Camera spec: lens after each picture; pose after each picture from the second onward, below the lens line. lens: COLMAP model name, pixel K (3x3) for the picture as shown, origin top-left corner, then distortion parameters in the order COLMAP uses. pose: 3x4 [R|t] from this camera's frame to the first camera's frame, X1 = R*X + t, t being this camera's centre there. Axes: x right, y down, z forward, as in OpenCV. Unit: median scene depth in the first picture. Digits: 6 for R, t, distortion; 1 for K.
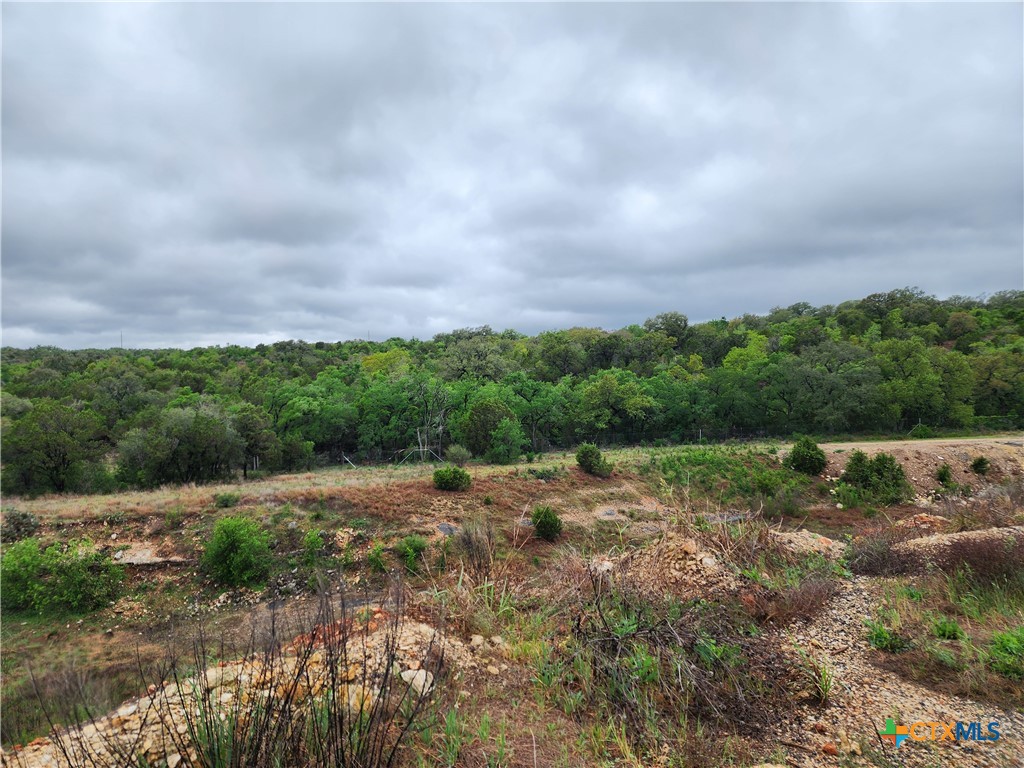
lens RADIAL K [[671.7, 0, 507.5], [0, 671.7, 377.1], [0, 0, 1]] dist [0.091392, -0.092754]
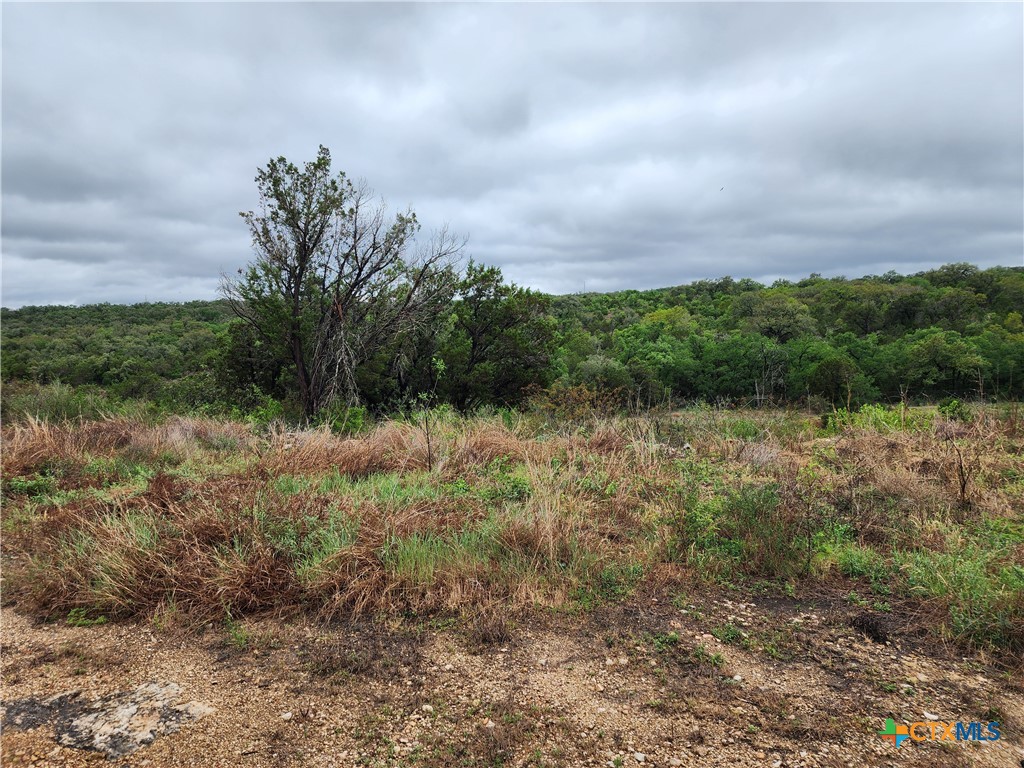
lens RADIAL K [[691.6, 0, 507.0], [0, 691.6, 387.2], [0, 0, 1]] dist [0.093691, -0.077852]
pose [[0.965084, 0.030074, -0.260208, -0.206612], [-0.005998, 0.995664, 0.092829, -0.020684], [0.261871, -0.088027, 0.961080, -0.269915]]
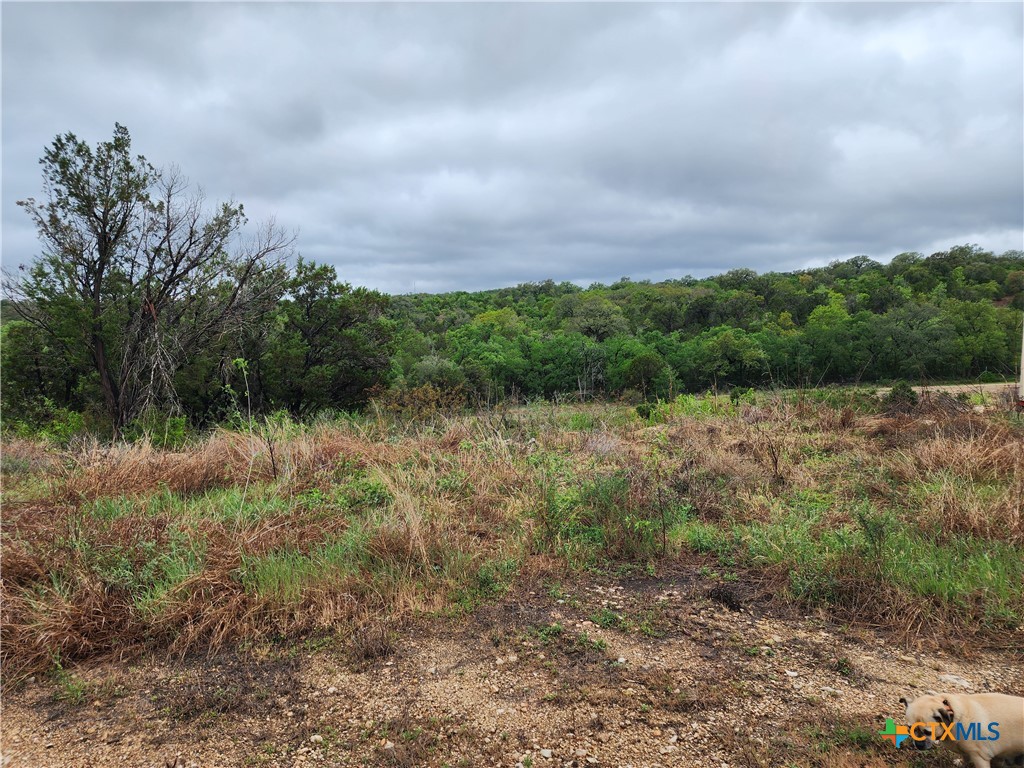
lens RADIAL K [[691.6, 0, 507.0], [0, 691.6, 387.2], [0, 0, 1]] dist [0.093691, -0.077852]
pose [[0.999754, -0.001793, -0.022116, -0.210970], [0.003799, 0.995847, 0.090967, -0.020168], [0.021861, -0.091029, 0.995608, -0.268761]]
